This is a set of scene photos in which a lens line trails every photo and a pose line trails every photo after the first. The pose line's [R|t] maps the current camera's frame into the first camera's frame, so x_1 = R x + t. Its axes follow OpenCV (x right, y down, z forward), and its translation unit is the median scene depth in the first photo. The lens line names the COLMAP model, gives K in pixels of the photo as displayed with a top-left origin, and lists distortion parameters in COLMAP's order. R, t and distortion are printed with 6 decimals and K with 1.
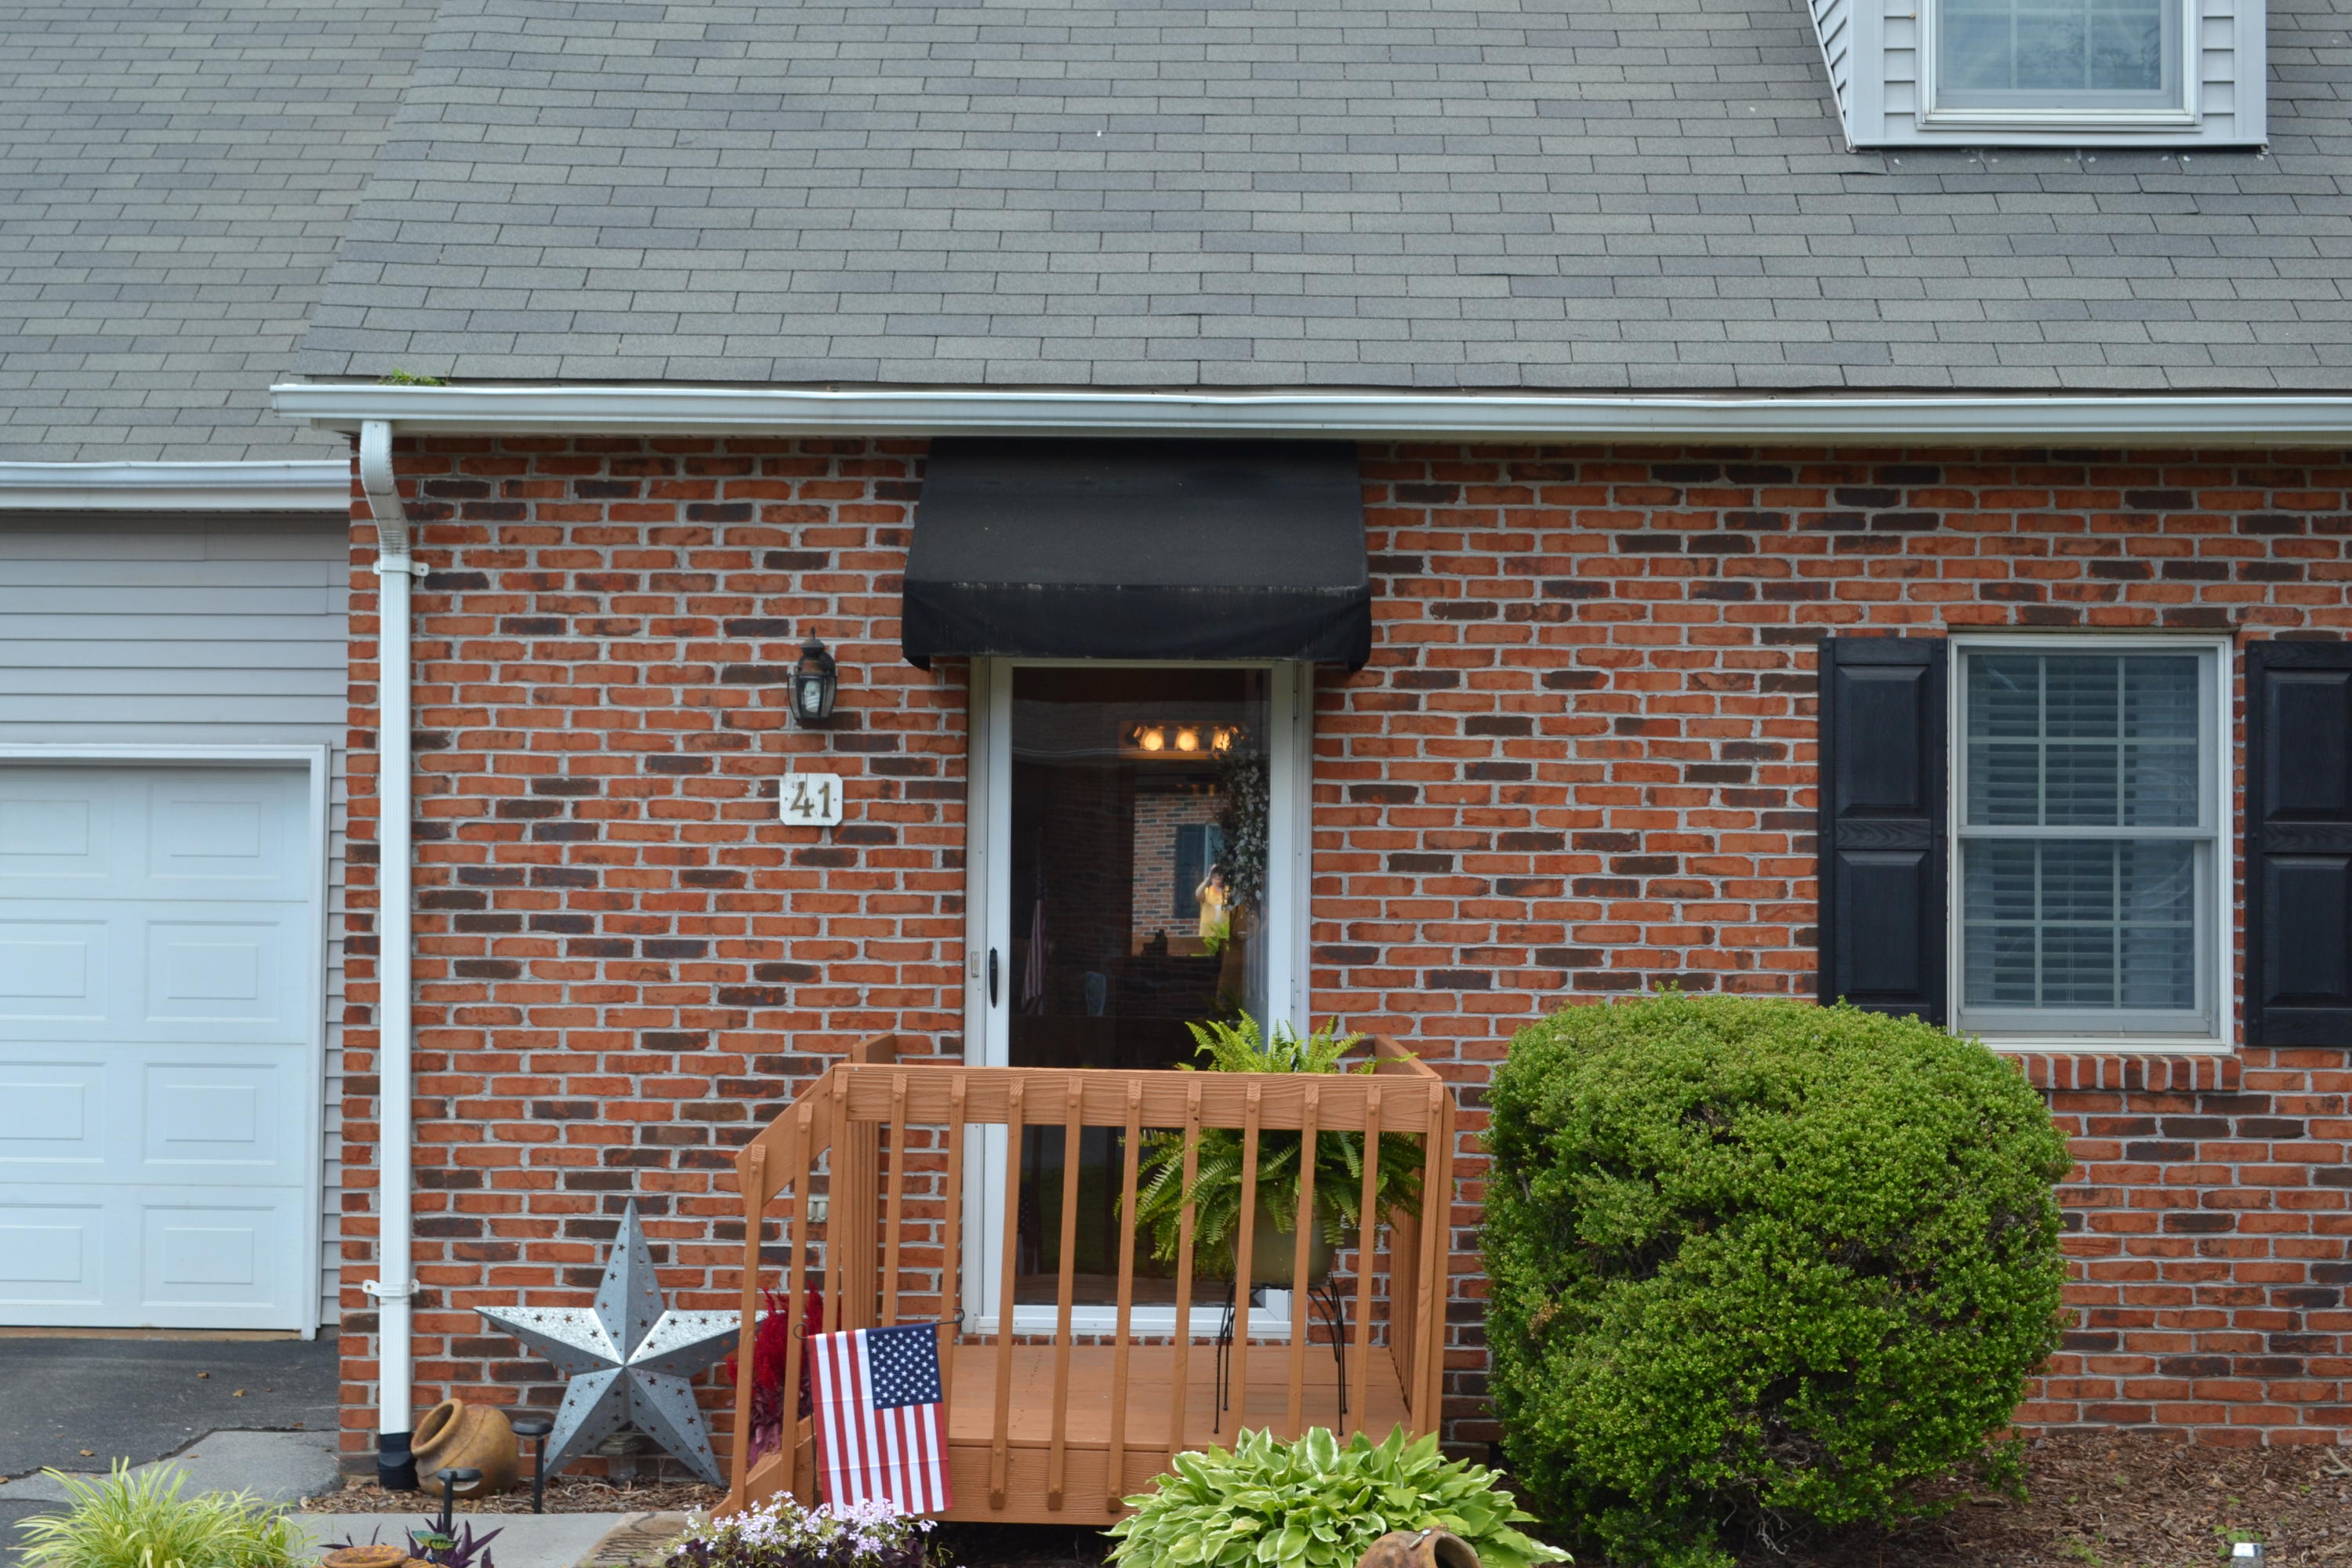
lens RADIAL K [[3446.0, 0, 1163.1], [0, 3446.0, 783.8], [0, 0, 1]] dist [-0.024934, 0.000000]
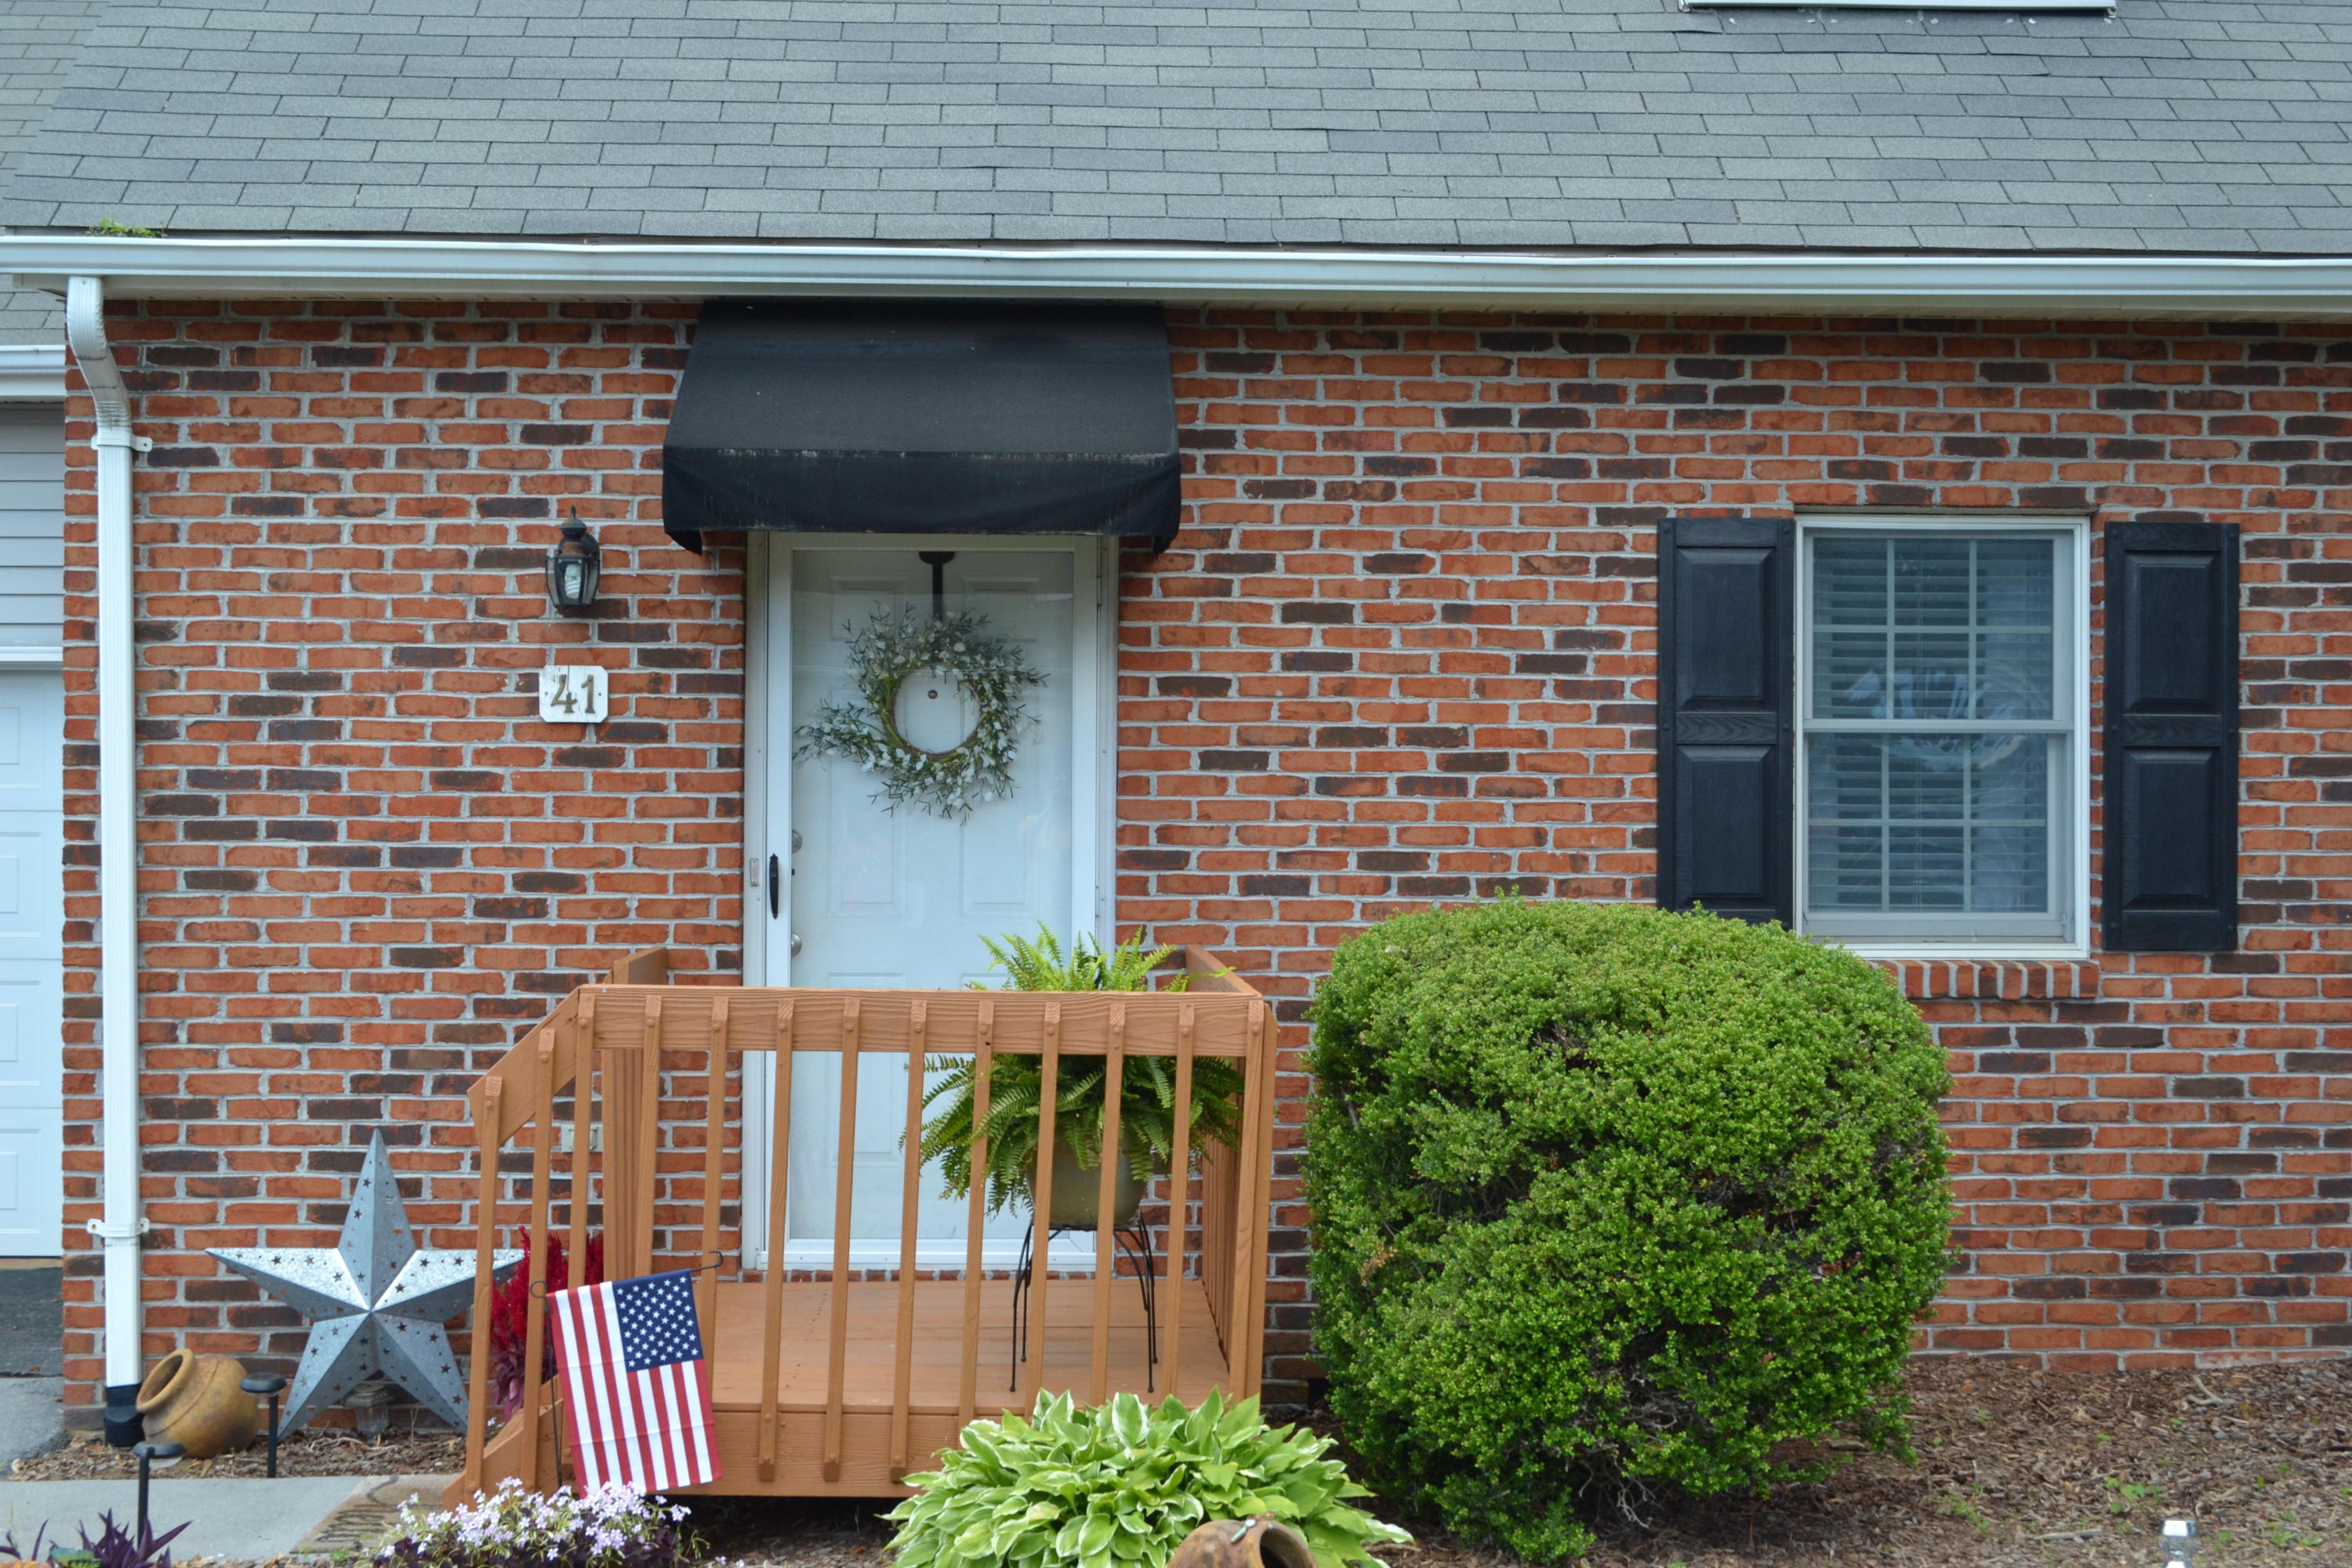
lens RADIAL K [[3037.0, 0, 1157.6], [0, 3037.0, 791.2], [0, 0, 1]] dist [-0.037129, 0.000000]
pose [[0.998470, -0.004289, 0.055124, 0.008879], [0.002856, 0.999657, 0.026052, 0.009799], [-0.055217, -0.025855, 0.998140, 0.182325]]
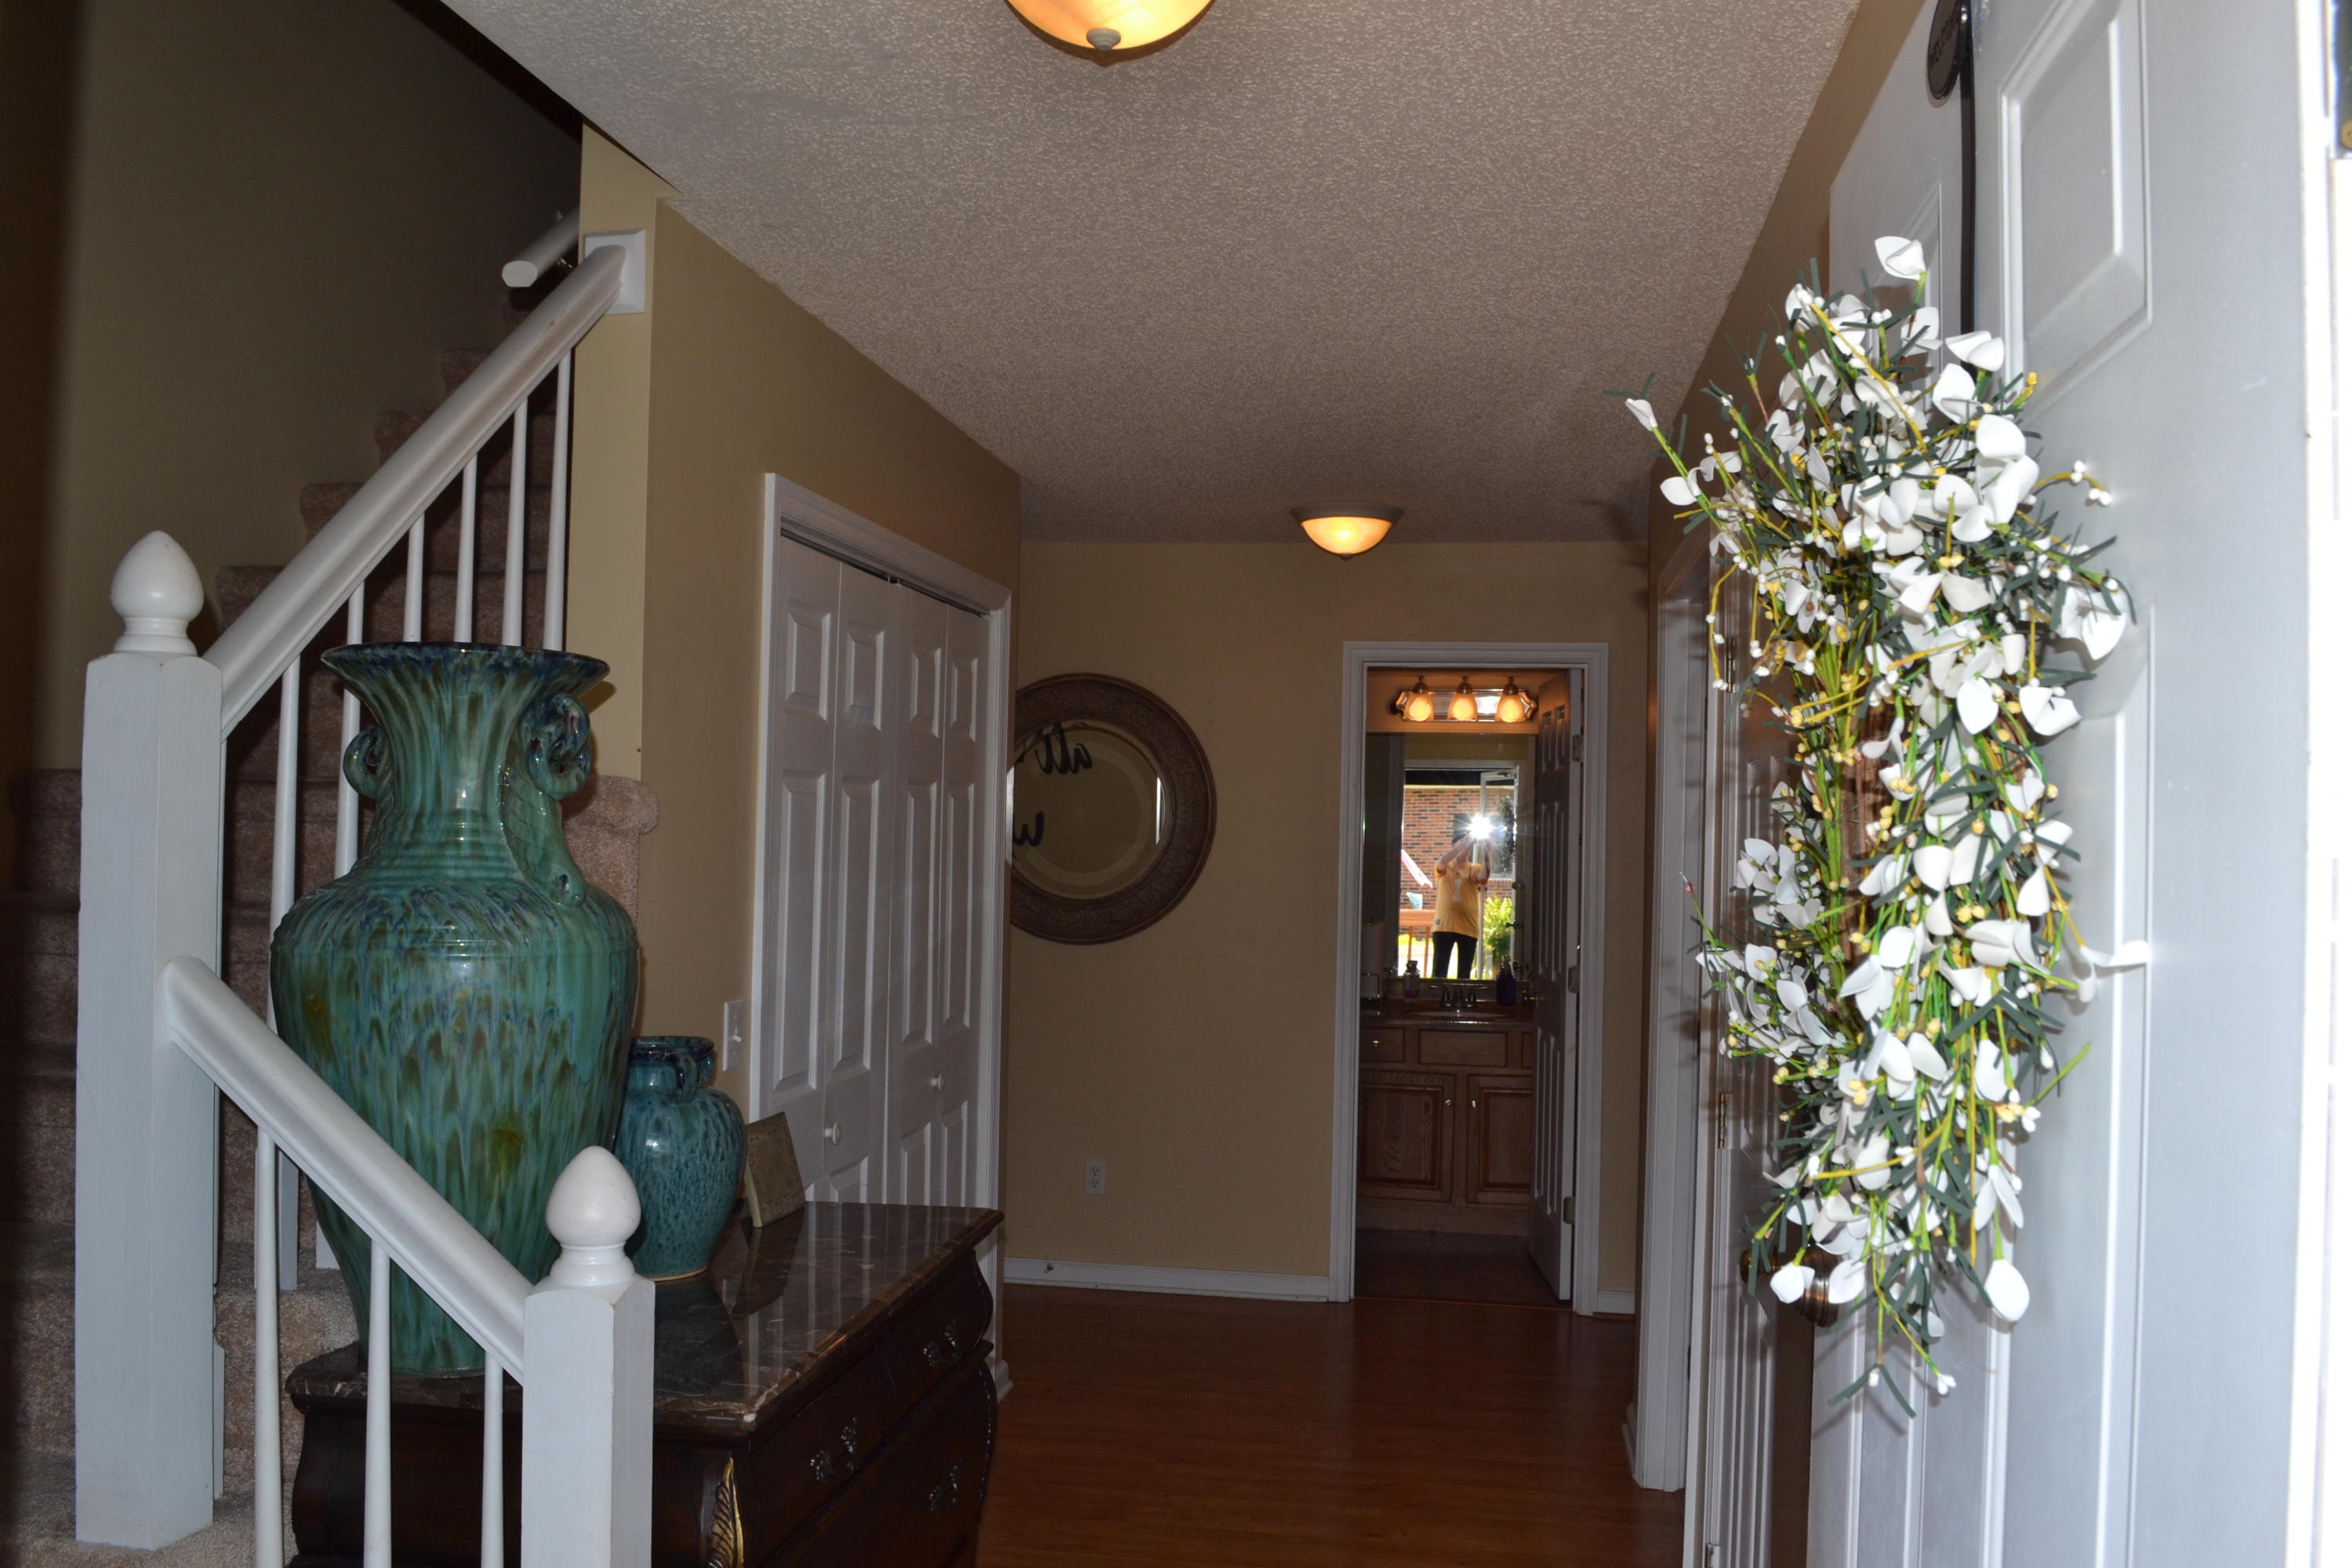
lens RADIAL K [[1871.8, 0, 1176.1], [0, 1871.8, 788.6], [0, 0, 1]] dist [-0.085066, 0.010069]
pose [[0.990145, 0.005063, -0.139955, 0.003277], [-0.004898, 0.999987, 0.001527, 0.010377], [0.139961, -0.000827, 0.990157, 0.912981]]
